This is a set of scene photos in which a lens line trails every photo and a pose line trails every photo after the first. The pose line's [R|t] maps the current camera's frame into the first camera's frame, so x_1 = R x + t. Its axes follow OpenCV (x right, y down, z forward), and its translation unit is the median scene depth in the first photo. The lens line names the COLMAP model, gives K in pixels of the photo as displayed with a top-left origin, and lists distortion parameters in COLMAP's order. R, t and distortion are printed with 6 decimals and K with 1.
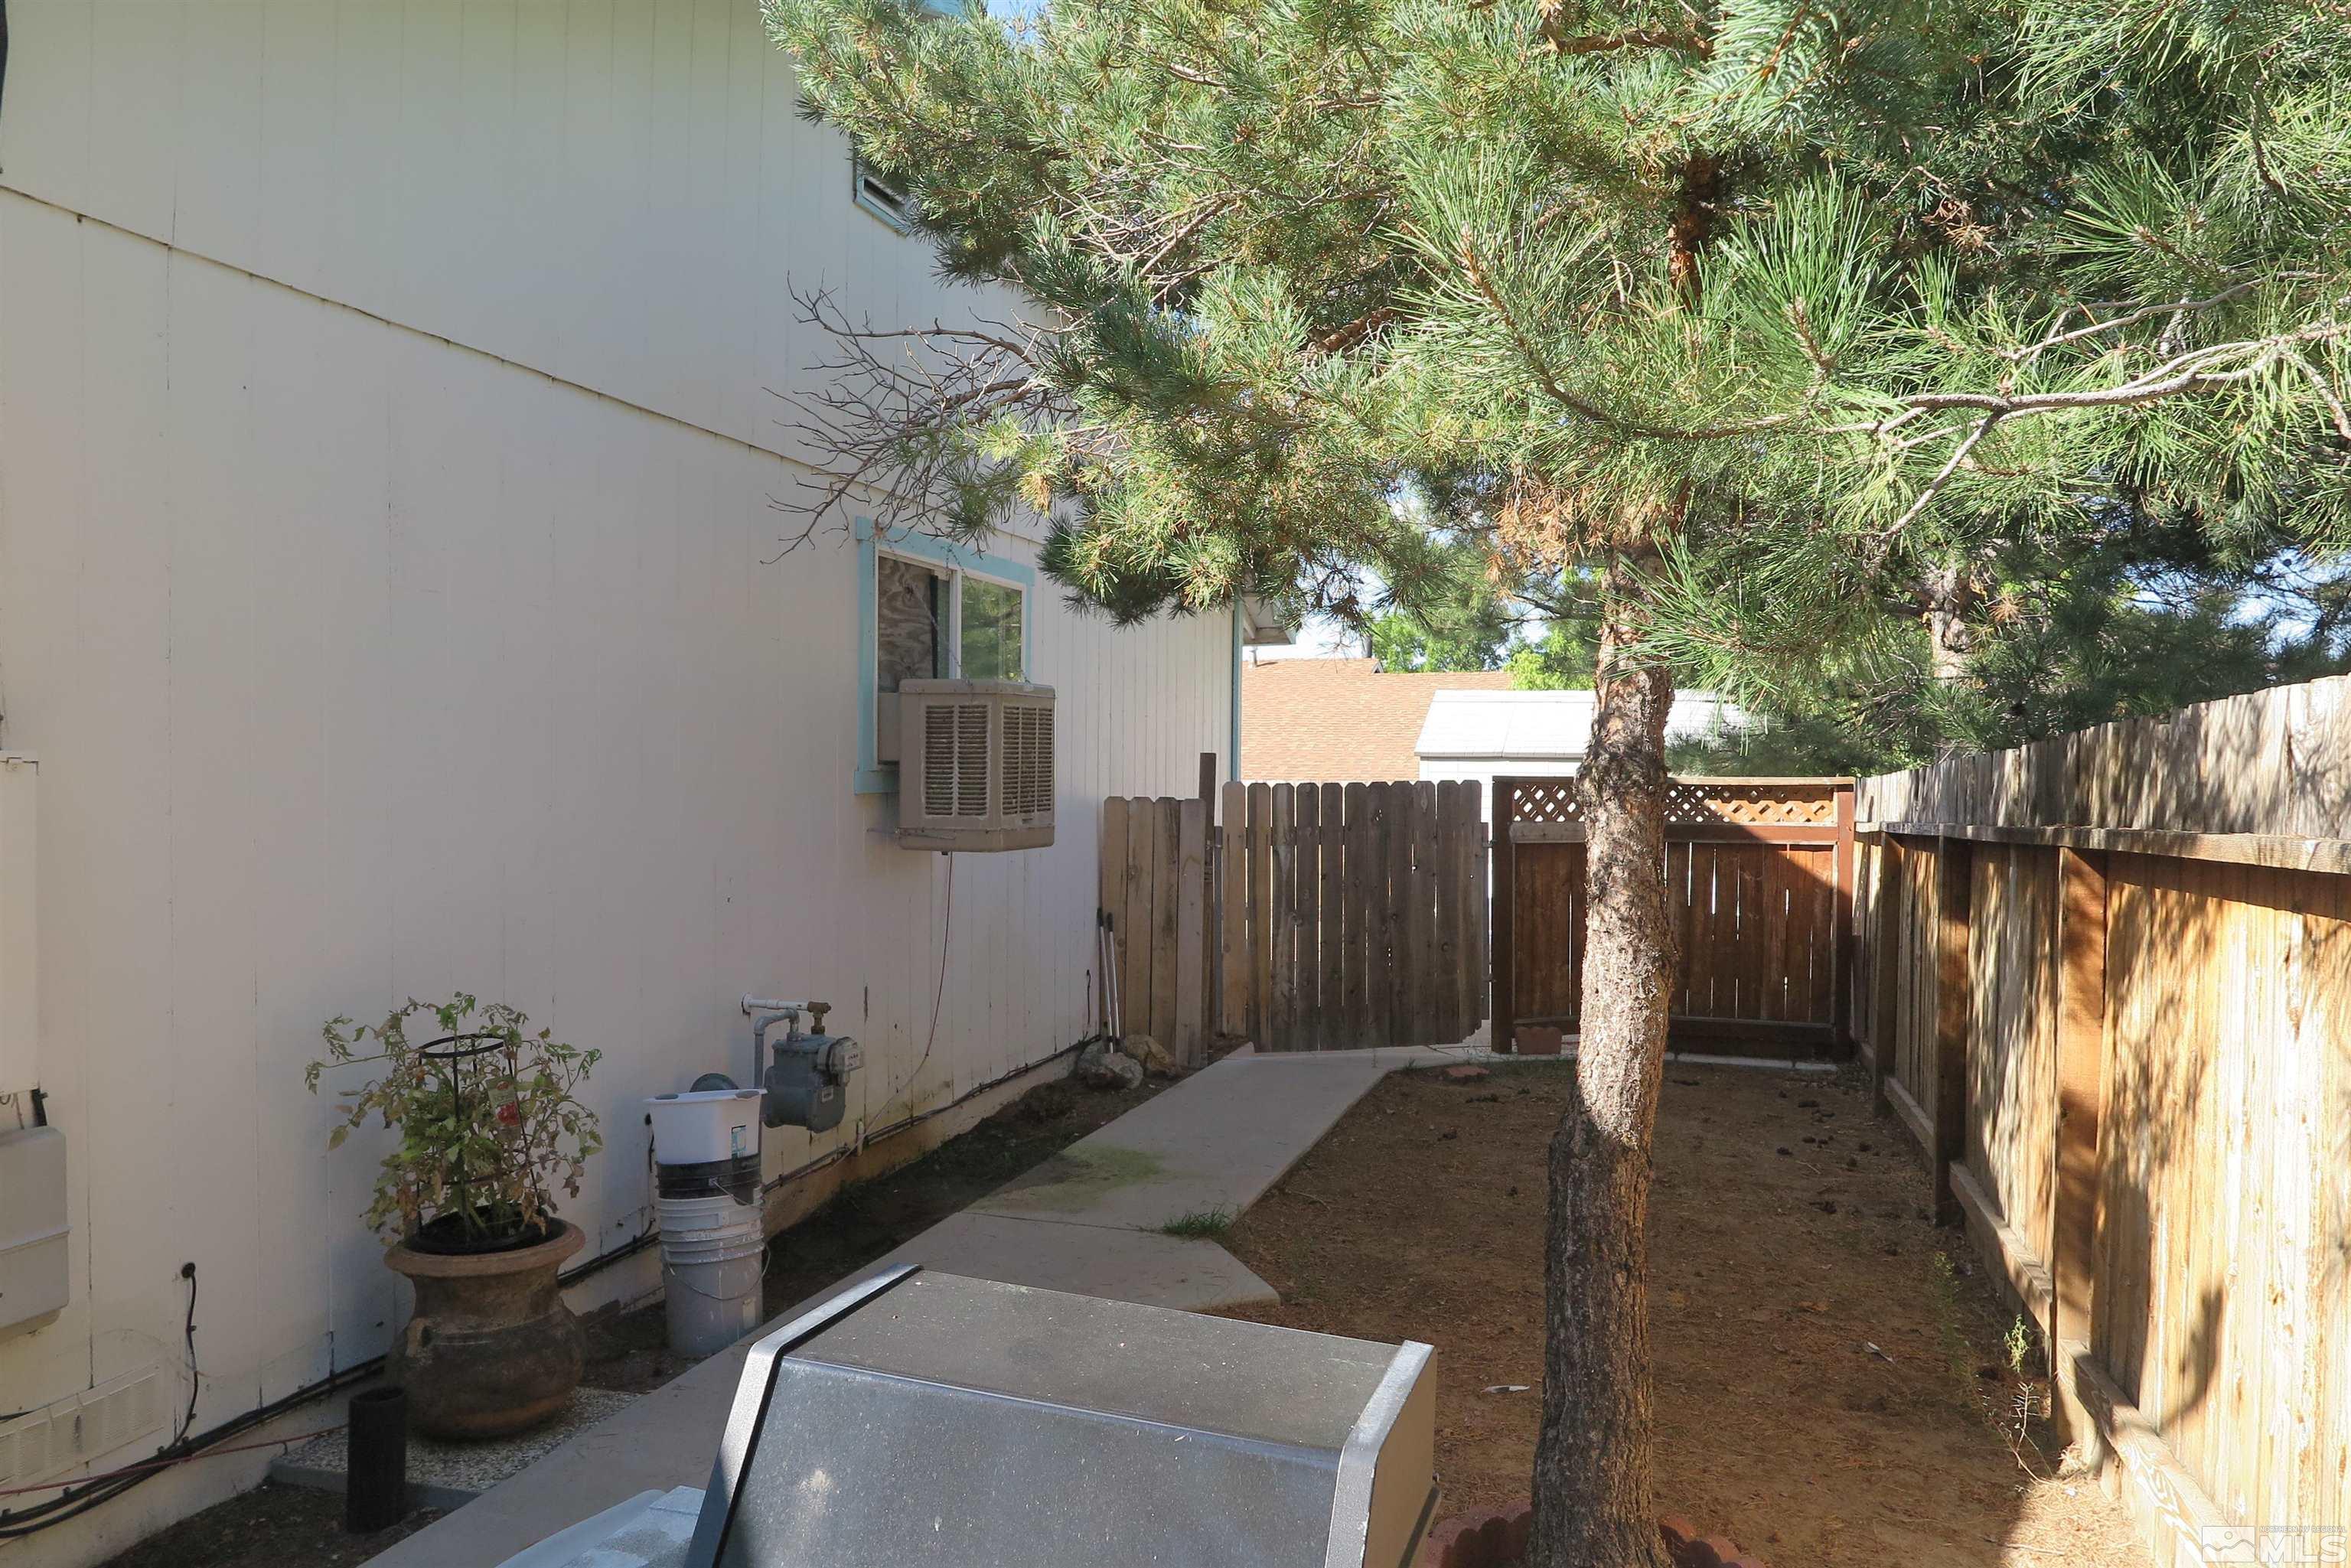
lens RADIAL K [[1595.8, 0, 1180.3], [0, 1595.8, 784.3], [0, 0, 1]] dist [-0.002013, 0.000799]
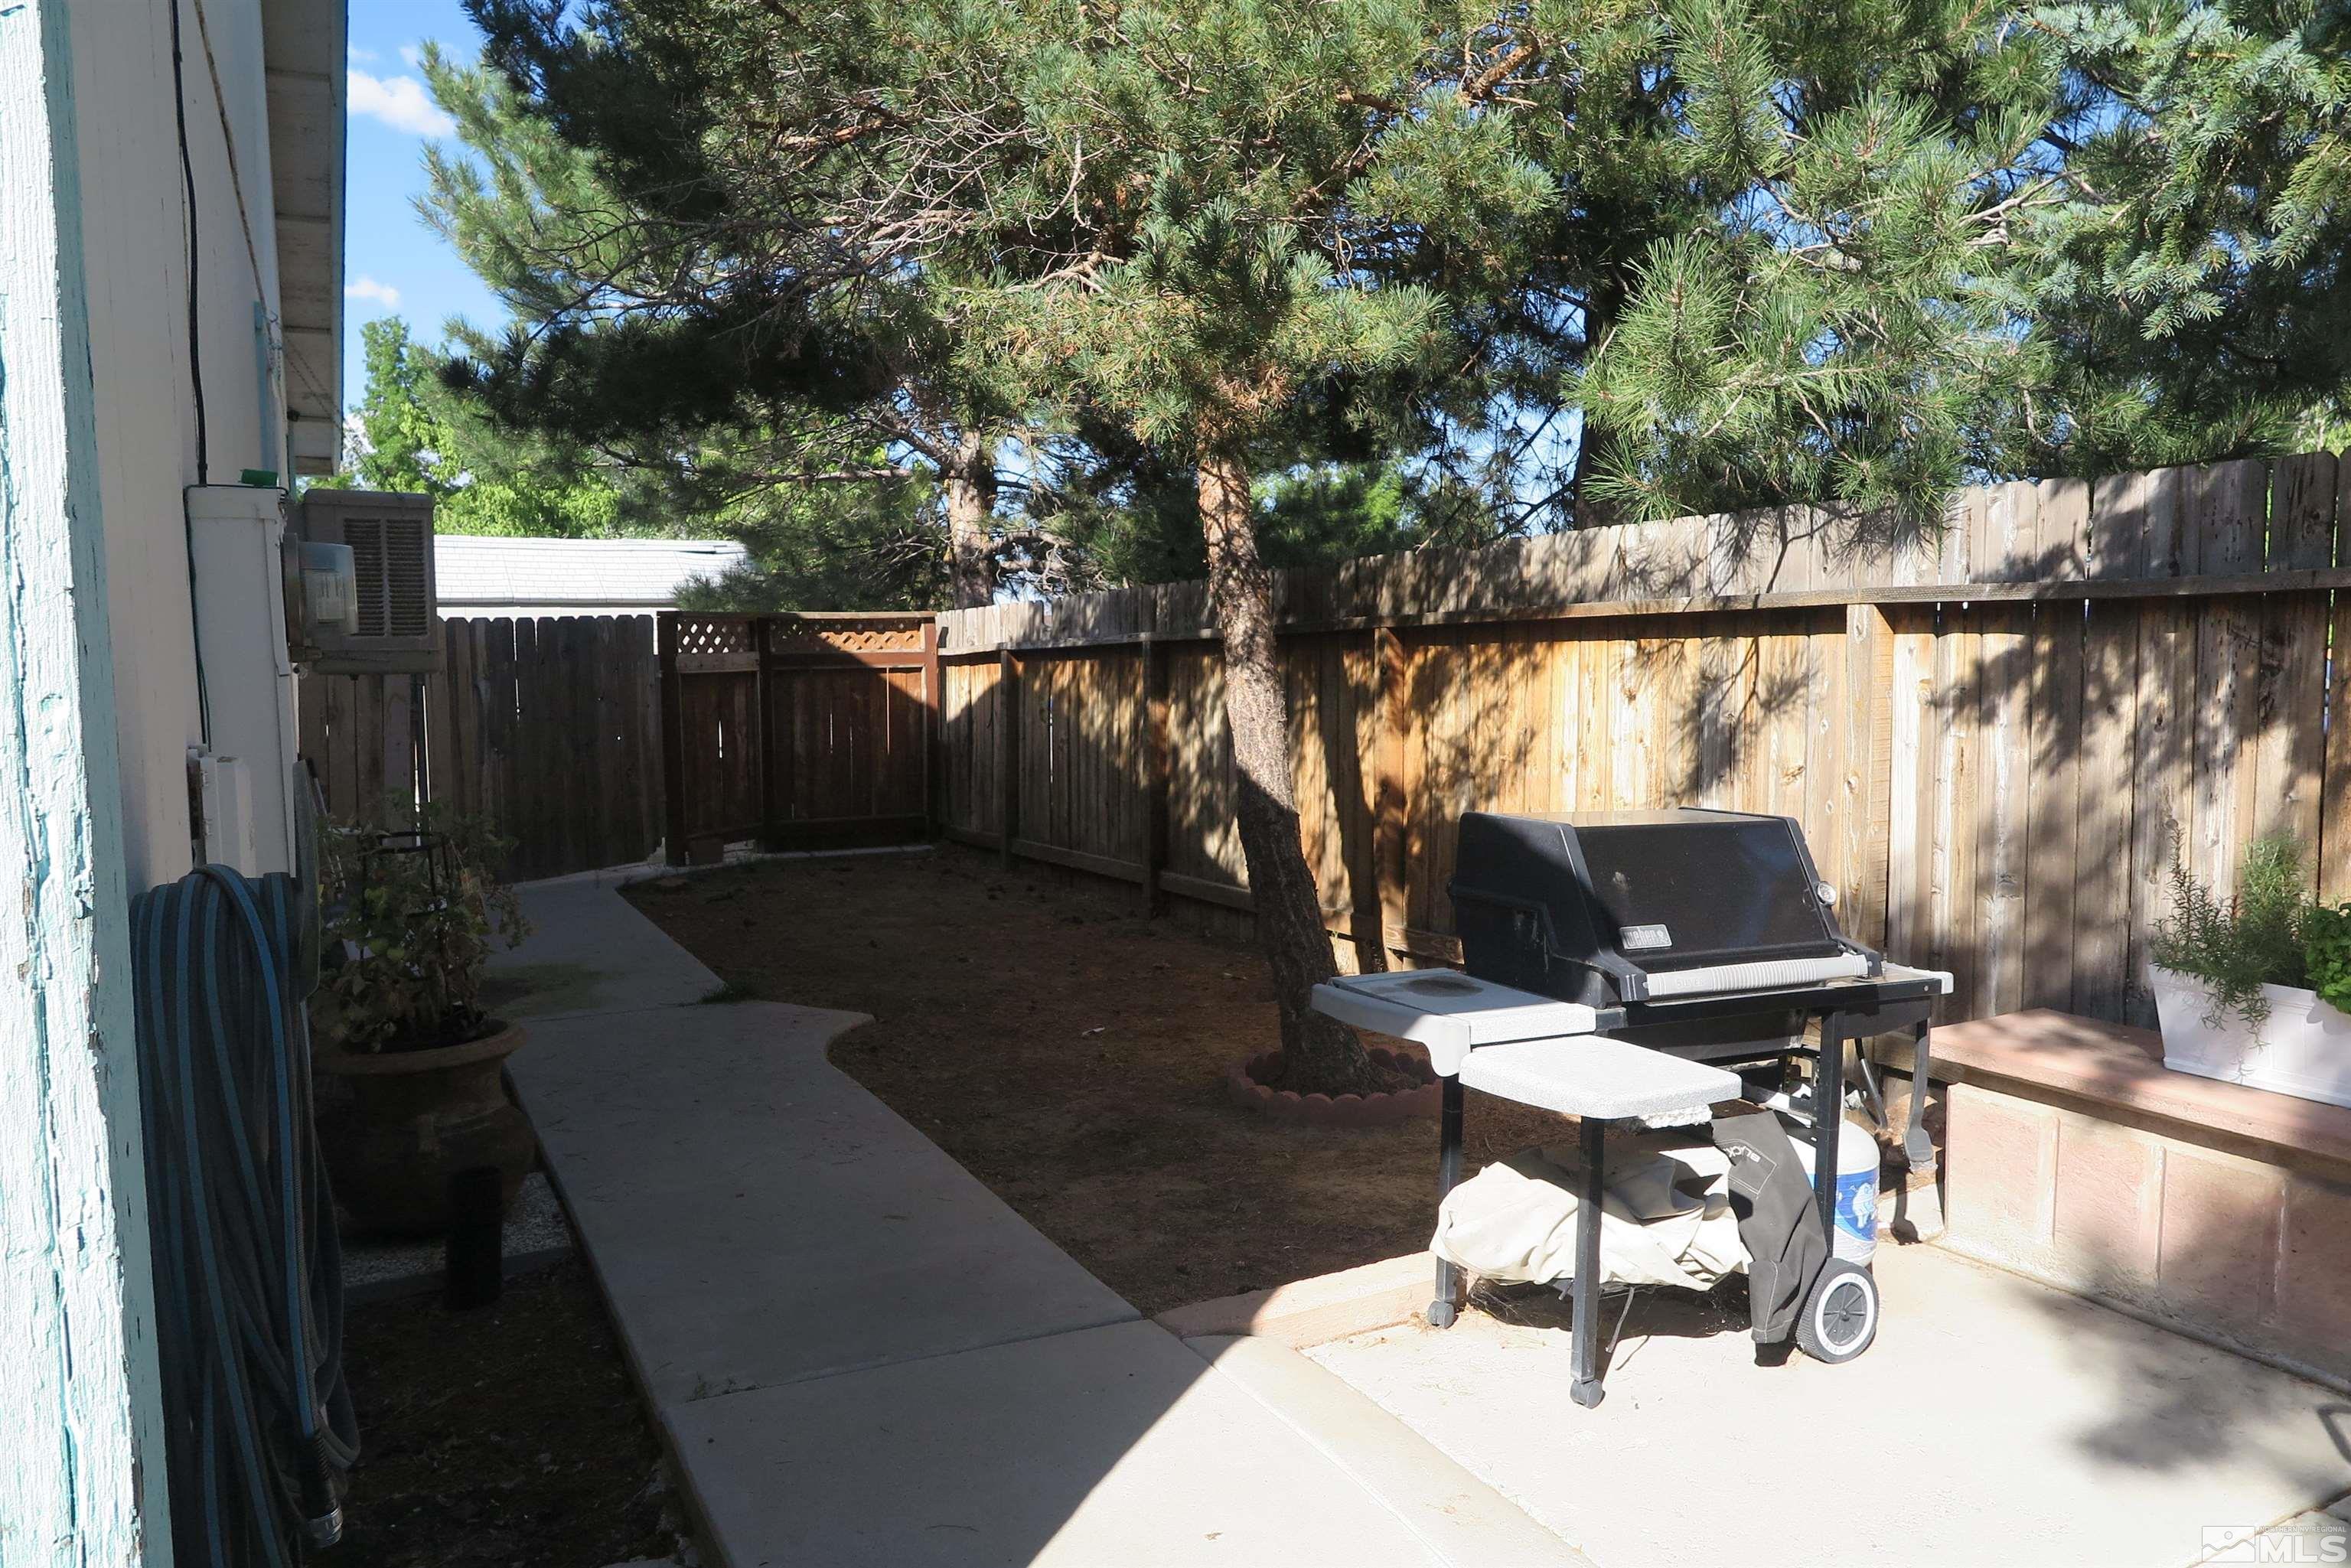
lens RADIAL K [[1611.2, 0, 1175.5], [0, 1611.2, 784.0], [0, 0, 1]] dist [-0.052720, -0.001322]
pose [[0.699067, -0.074385, 0.711177, -0.494117], [0.015961, 0.995950, 0.088481, 0.031029], [-0.714878, -0.050503, 0.697423, -0.003626]]
